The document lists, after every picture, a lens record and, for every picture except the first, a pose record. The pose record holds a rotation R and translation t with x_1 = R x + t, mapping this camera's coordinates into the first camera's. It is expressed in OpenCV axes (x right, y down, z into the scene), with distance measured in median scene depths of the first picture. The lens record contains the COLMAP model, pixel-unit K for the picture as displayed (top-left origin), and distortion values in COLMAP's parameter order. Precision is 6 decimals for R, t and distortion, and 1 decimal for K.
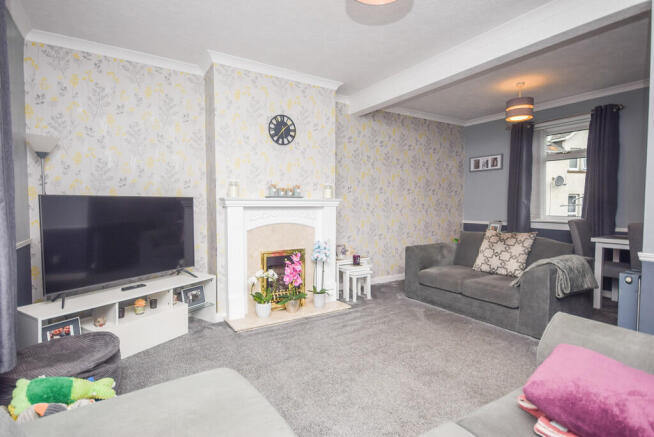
lens RADIAL K [[326.2, 0, 327.0], [0, 326.2, 218.5], [0, 0, 1]] dist [0.000409, 0.020470]
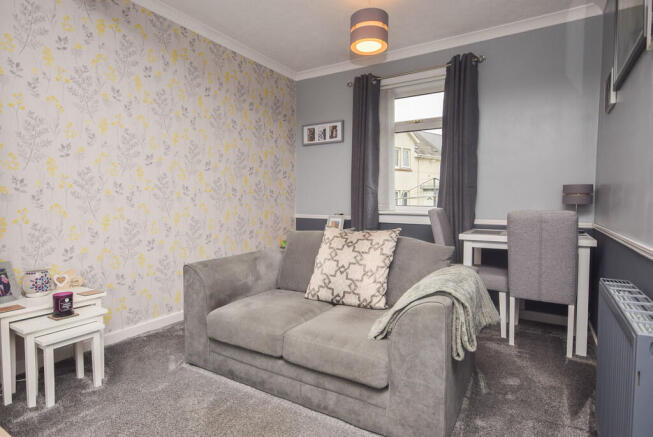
lens RADIAL K [[349.0, 0, 326.5], [0, 349.0, 218.5], [0, 0, 1]] dist [-0.001459, -0.000319]
pose [[0.895205, -0.018902, 0.445253, 0.206193], [0.015665, 0.999817, 0.010949, 0.011854], [-0.445379, -0.002827, 0.895338, 0.428971]]
